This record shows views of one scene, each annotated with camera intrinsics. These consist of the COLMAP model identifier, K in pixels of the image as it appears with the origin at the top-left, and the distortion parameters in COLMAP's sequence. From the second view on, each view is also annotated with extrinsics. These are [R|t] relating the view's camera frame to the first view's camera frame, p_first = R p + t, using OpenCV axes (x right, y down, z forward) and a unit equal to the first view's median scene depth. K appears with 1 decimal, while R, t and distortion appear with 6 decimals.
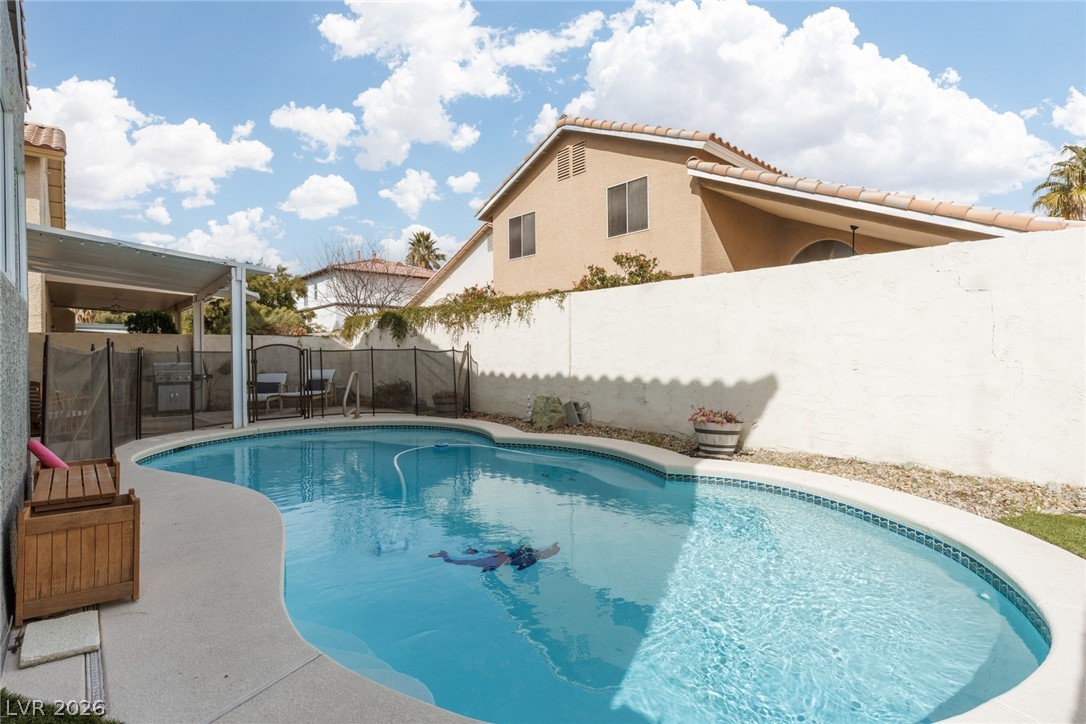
lens RADIAL K [[525.7, 0, 550.0], [0, 525.7, 357.6], [0, 0, 1]] dist [0.000379, 0.000015]
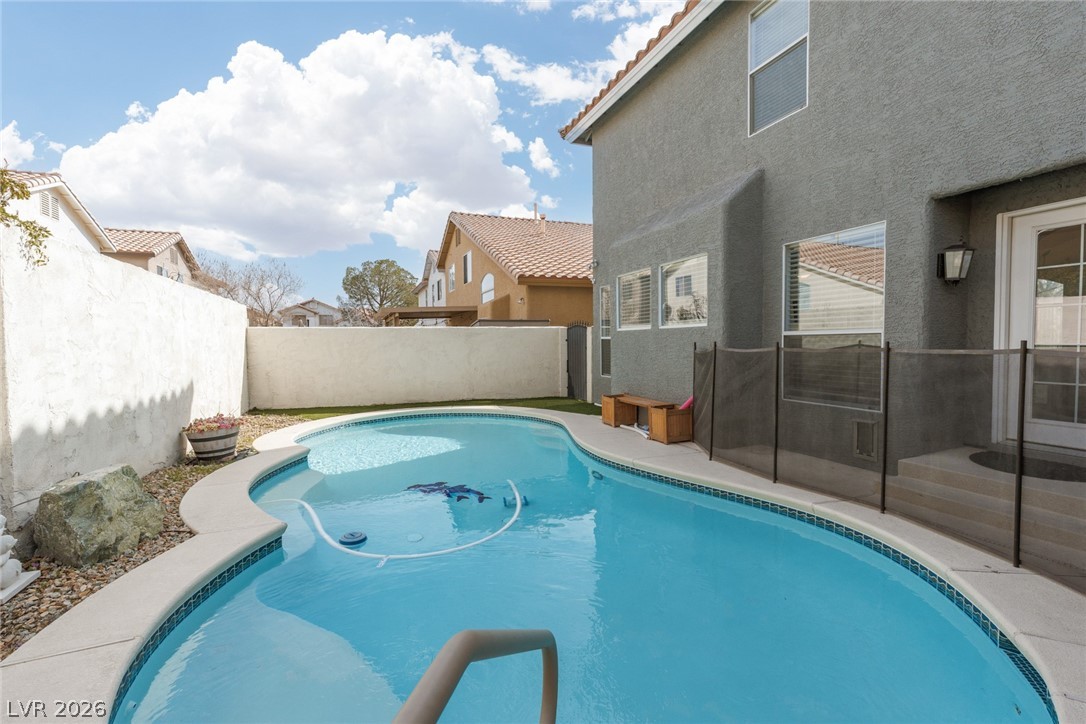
lens RADIAL K [[485.9, 0, 548.5], [0, 485.9, 359.3], [0, 0, 1]] dist [0.006210, -0.001246]
pose [[-0.934657, 0.005937, 0.355500, -0.469653], [0.020219, 0.999130, 0.036472, -0.025305], [-0.354974, 0.041277, -0.933964, 1.200459]]
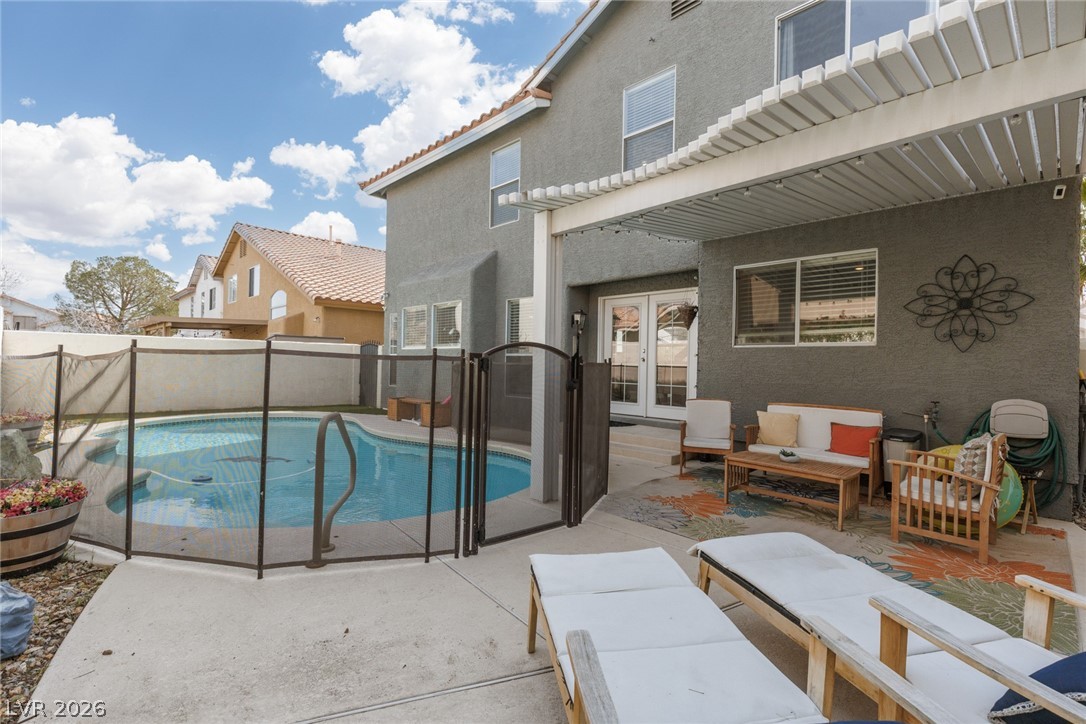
lens RADIAL K [[485.9, 0, 550.9], [0, 485.9, 362.6], [0, 0, 1]] dist [0.006210, -0.001246]
pose [[-0.998587, -0.010890, -0.052018, -0.580180], [-0.010881, 0.999941, -0.000439, -0.012945], [0.052020, 0.000127, -0.998646, 1.543809]]
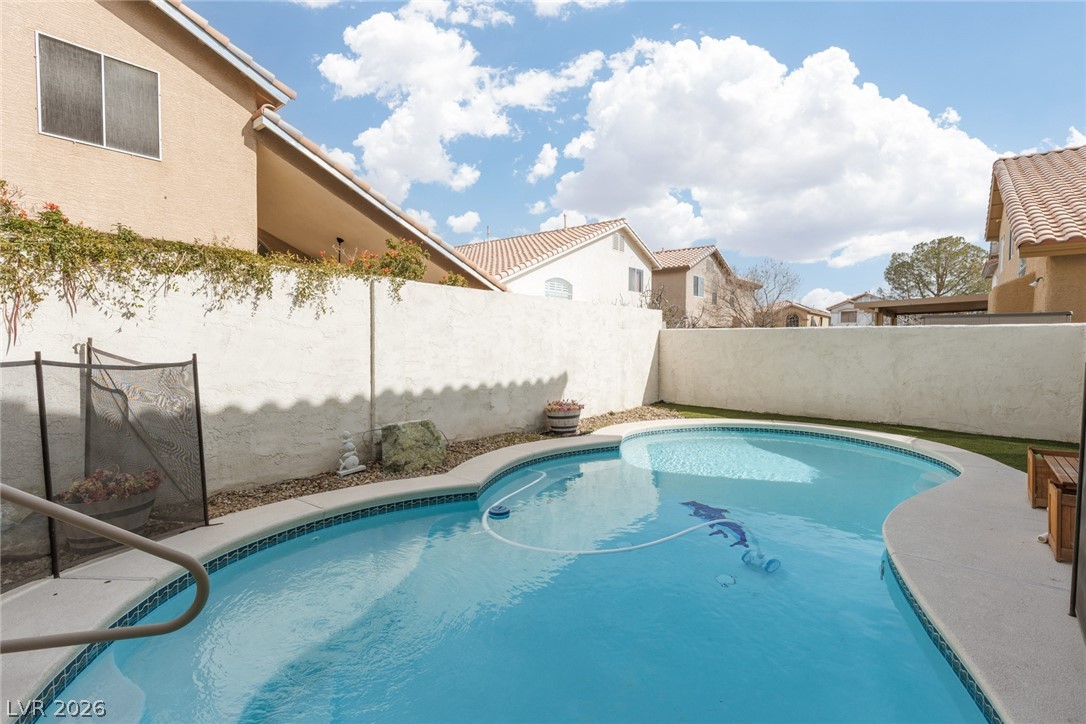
lens RADIAL K [[510.0, 0, 550.3], [0, 510.0, 358.2], [0, 0, 1]] dist [-0.002032, -0.000666]
pose [[-0.158297, -0.026057, 0.987048, -0.698019], [-0.000458, 0.999654, 0.026316, -0.031261], [-0.987392, 0.003713, -0.158254, 0.894469]]
